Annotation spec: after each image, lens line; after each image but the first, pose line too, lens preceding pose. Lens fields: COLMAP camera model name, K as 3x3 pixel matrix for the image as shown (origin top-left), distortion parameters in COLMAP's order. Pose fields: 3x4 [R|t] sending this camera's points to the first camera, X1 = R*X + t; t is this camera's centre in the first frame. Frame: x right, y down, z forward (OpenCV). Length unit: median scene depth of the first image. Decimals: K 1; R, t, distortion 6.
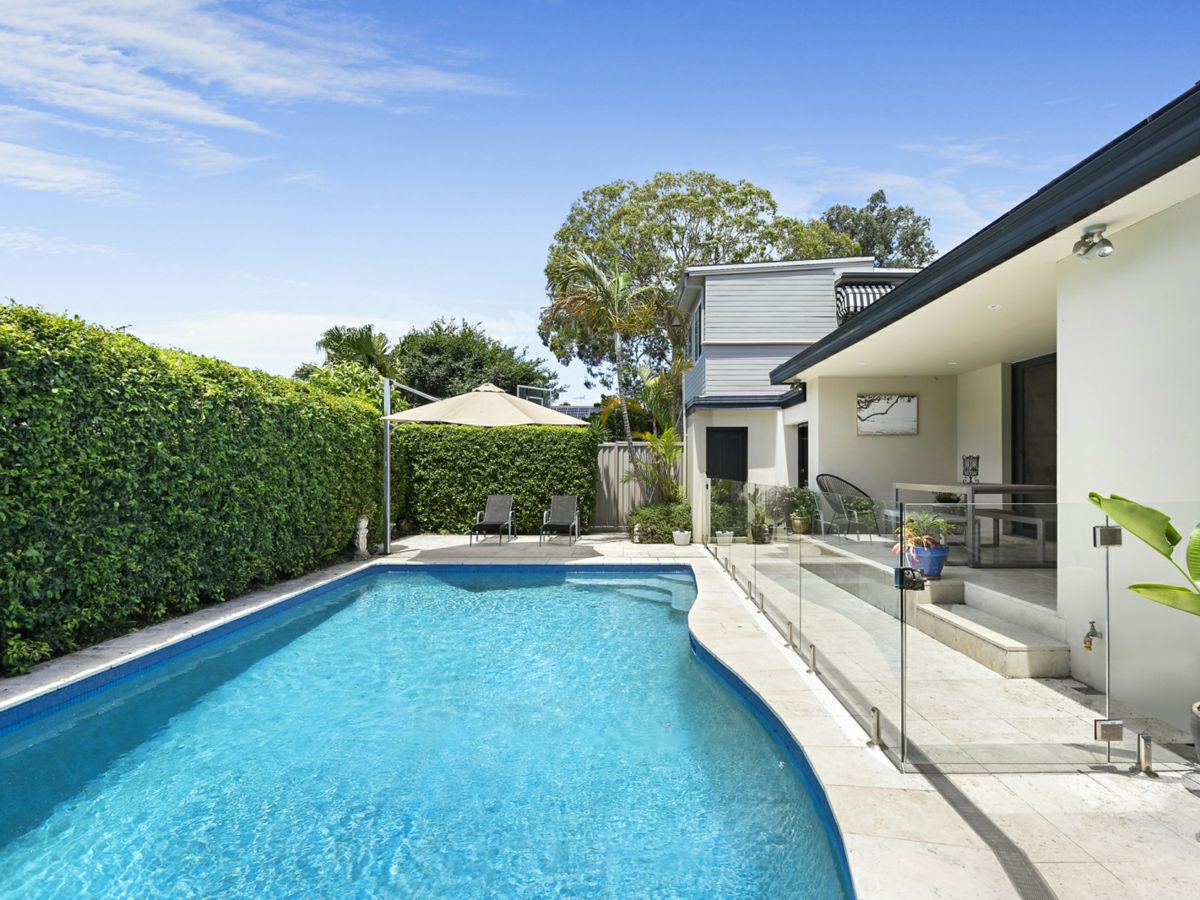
lens RADIAL K [[608.2, 0, 643.6], [0, 608.2, 470.1], [0, 0, 1]] dist [-0.003305, 0.001394]
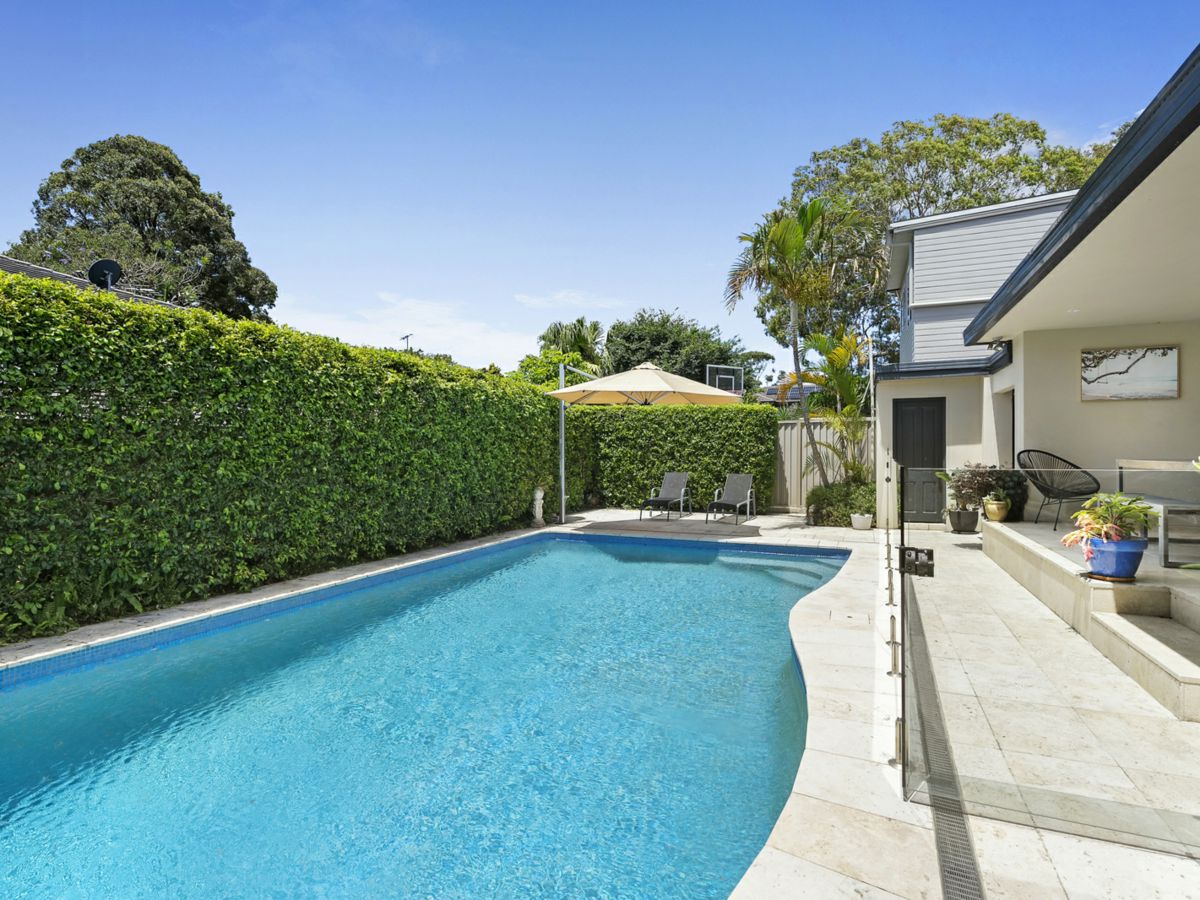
lens RADIAL K [[608.2, 0, 610.7], [0, 608.2, 449.1], [0, 0, 1]] dist [-0.003305, 0.001394]
pose [[0.921060, -0.001346, -0.389418, 0.109984], [0.000045, 0.999994, -0.003350, 0.009478], [0.389420, 0.003068, 0.921055, 0.029178]]
